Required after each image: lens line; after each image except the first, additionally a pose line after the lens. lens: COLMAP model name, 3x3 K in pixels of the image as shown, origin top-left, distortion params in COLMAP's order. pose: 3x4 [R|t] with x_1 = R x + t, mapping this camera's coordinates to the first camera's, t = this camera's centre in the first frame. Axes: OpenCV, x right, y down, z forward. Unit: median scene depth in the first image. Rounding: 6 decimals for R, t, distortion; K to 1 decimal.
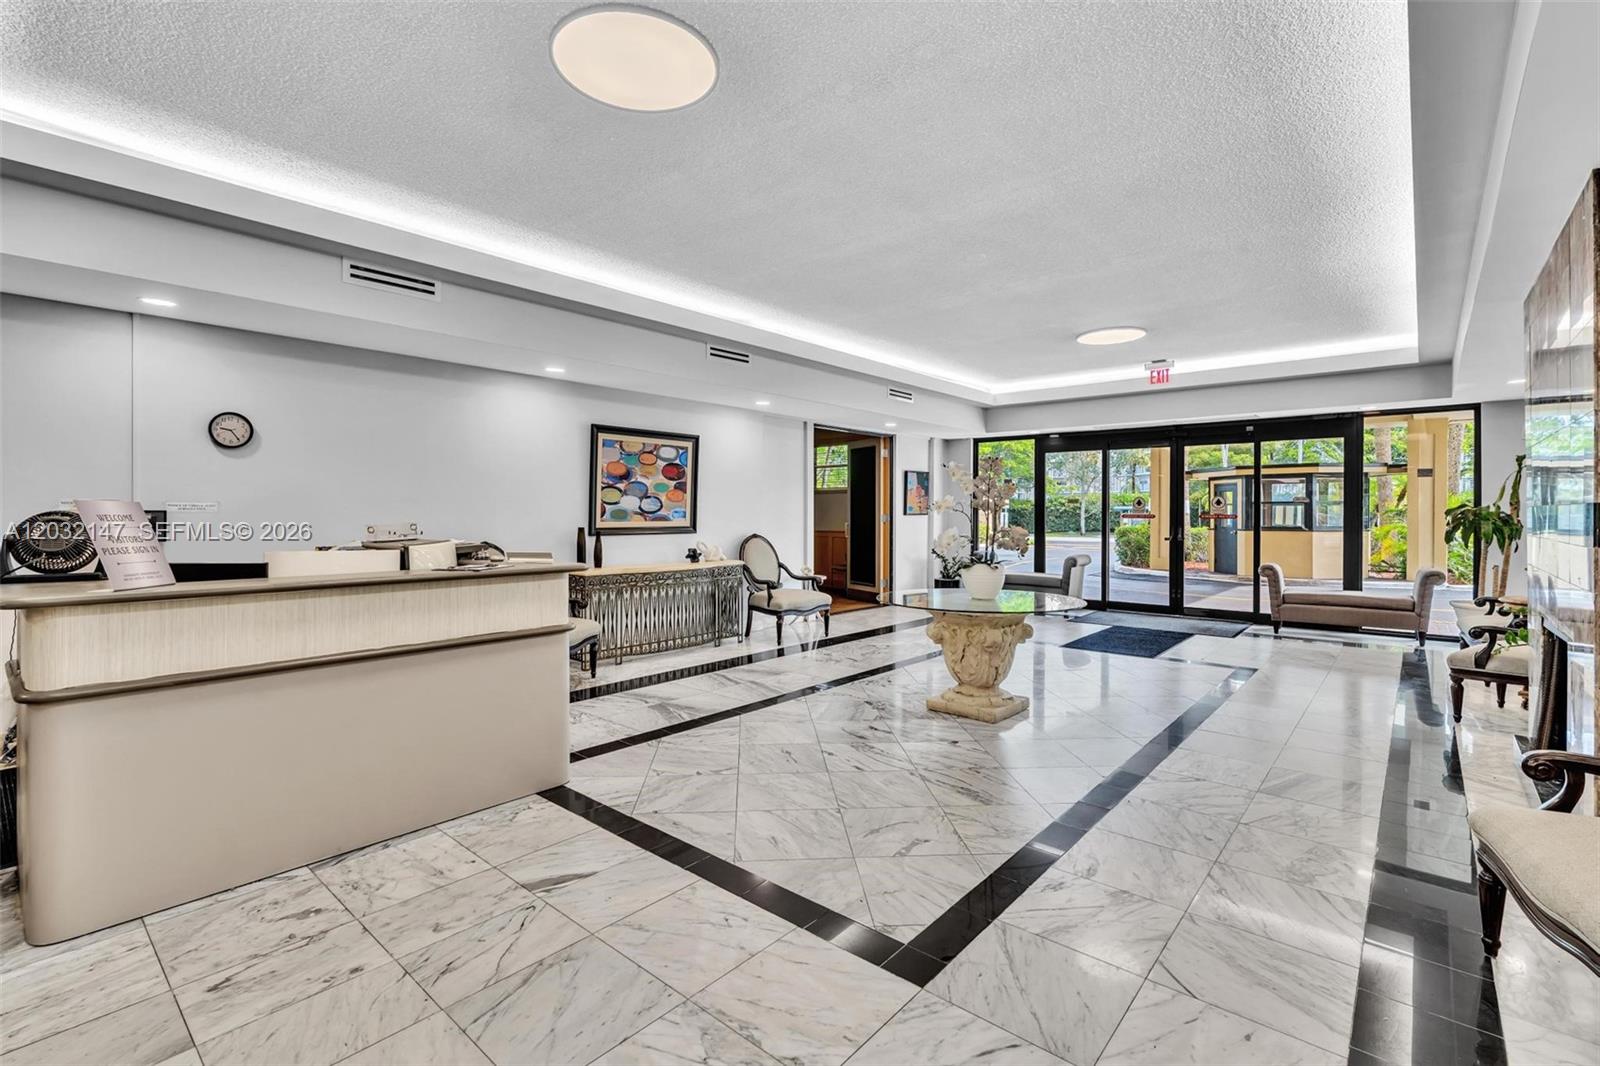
lens RADIAL K [[713.6, 0, 795.0], [0, 713.6, 518.2], [0, 0, 1]] dist [-0.007828, 0.004149]
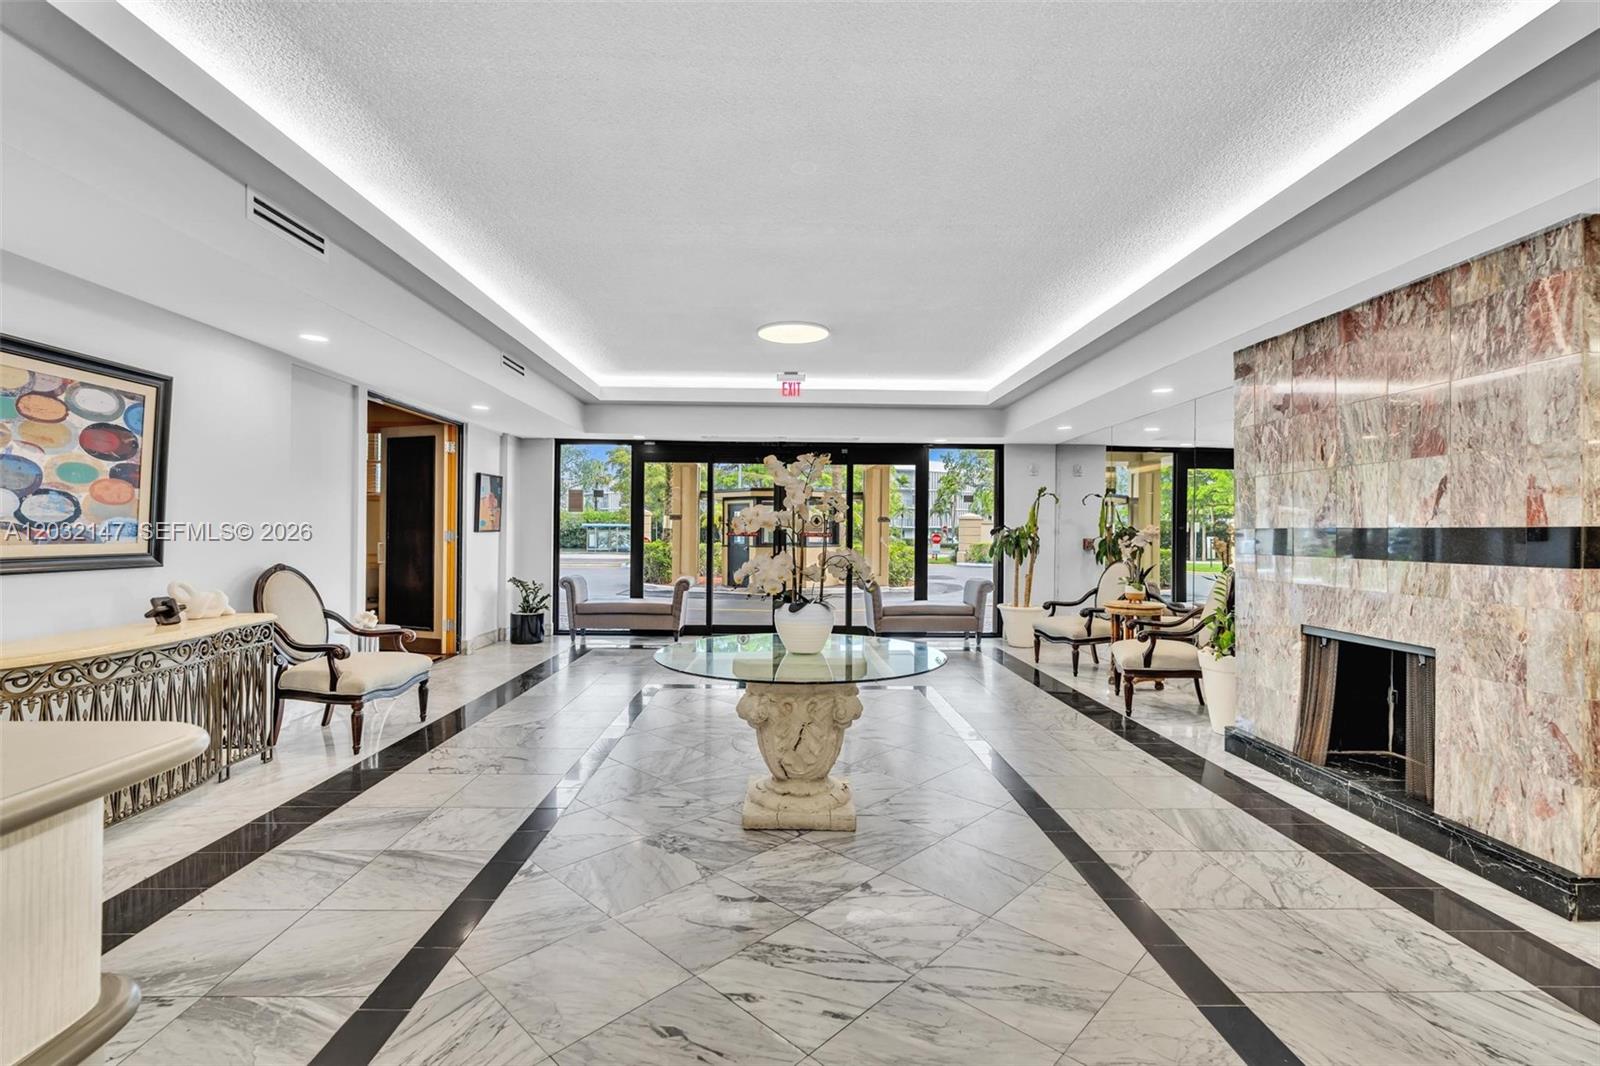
lens RADIAL K [[713.6, 0, 794.7], [0, 713.6, 533.7], [0, 0, 1]] dist [-0.007828, 0.004149]
pose [[0.741771, 0.002266, 0.670649, -0.147301], [-0.001129, 0.999997, -0.002130, -0.002106], [-0.670652, 0.000822, 0.741772, 0.323174]]
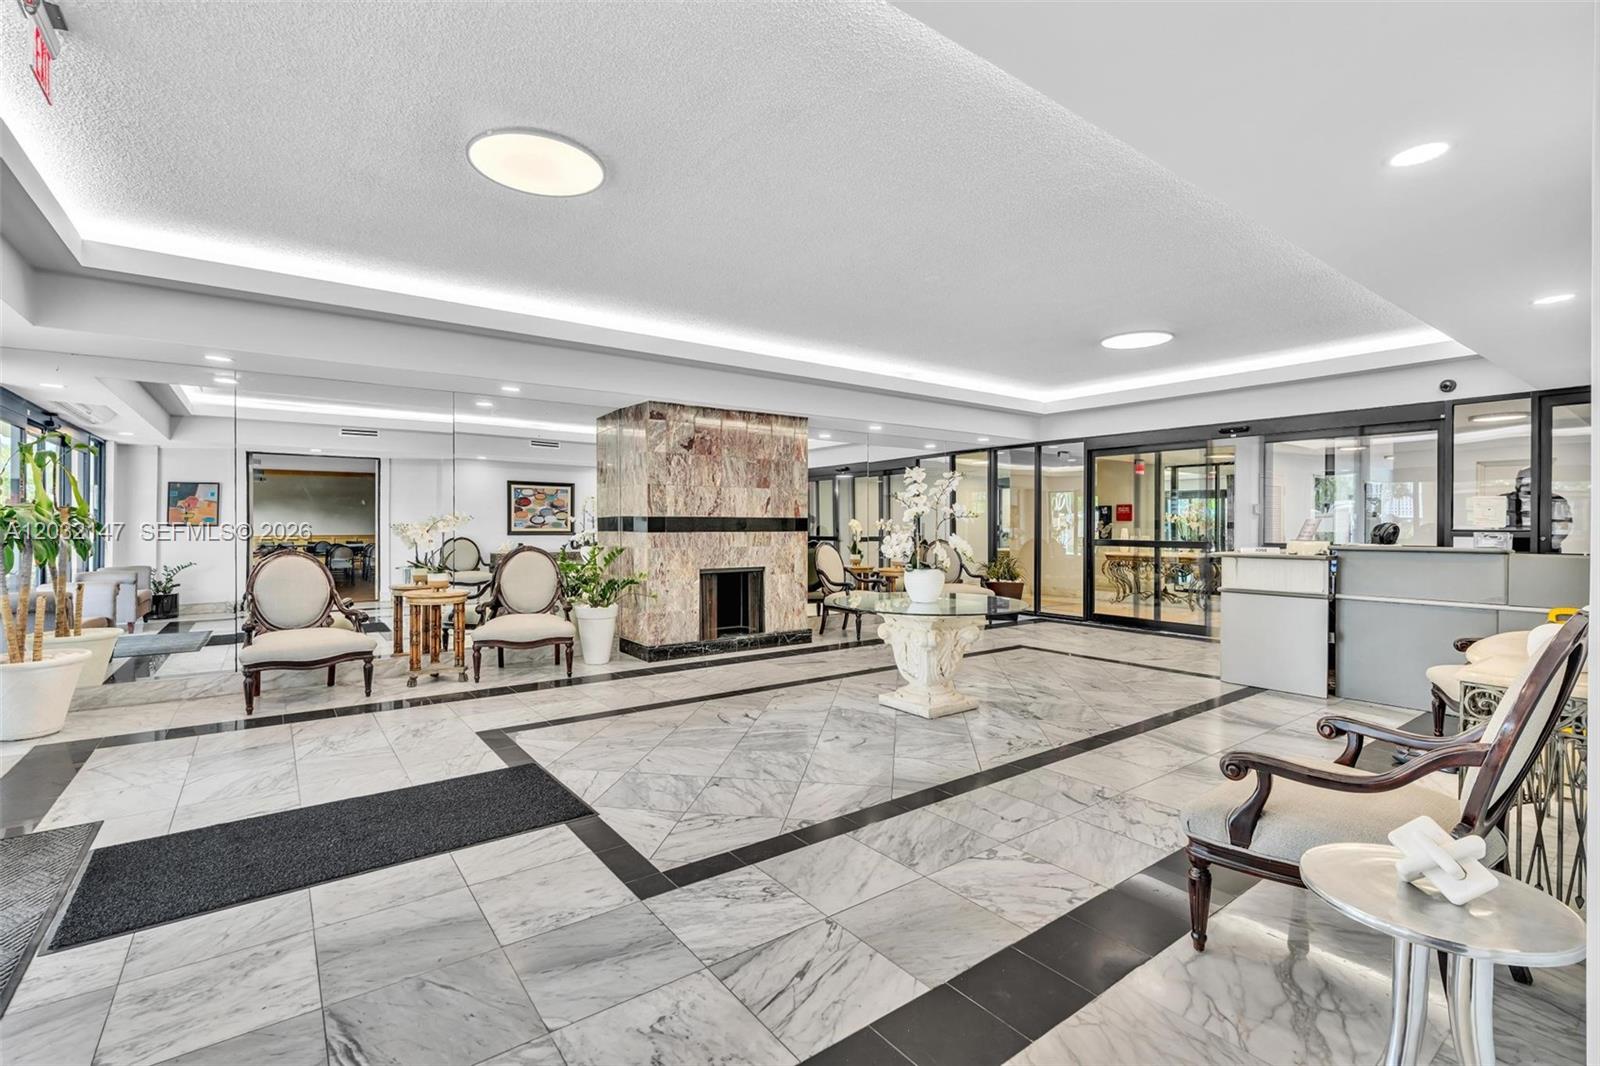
lens RADIAL K [[713.6, 0, 799.1], [0, 713.6, 525.3], [0, 0, 1]] dist [-0.007828, 0.004149]
pose [[-0.975553, -0.009789, 0.219545, 0.144917], [-0.006151, 0.999832, 0.017248, -0.013910], [-0.219677, 0.015476, -0.975450, 1.392908]]
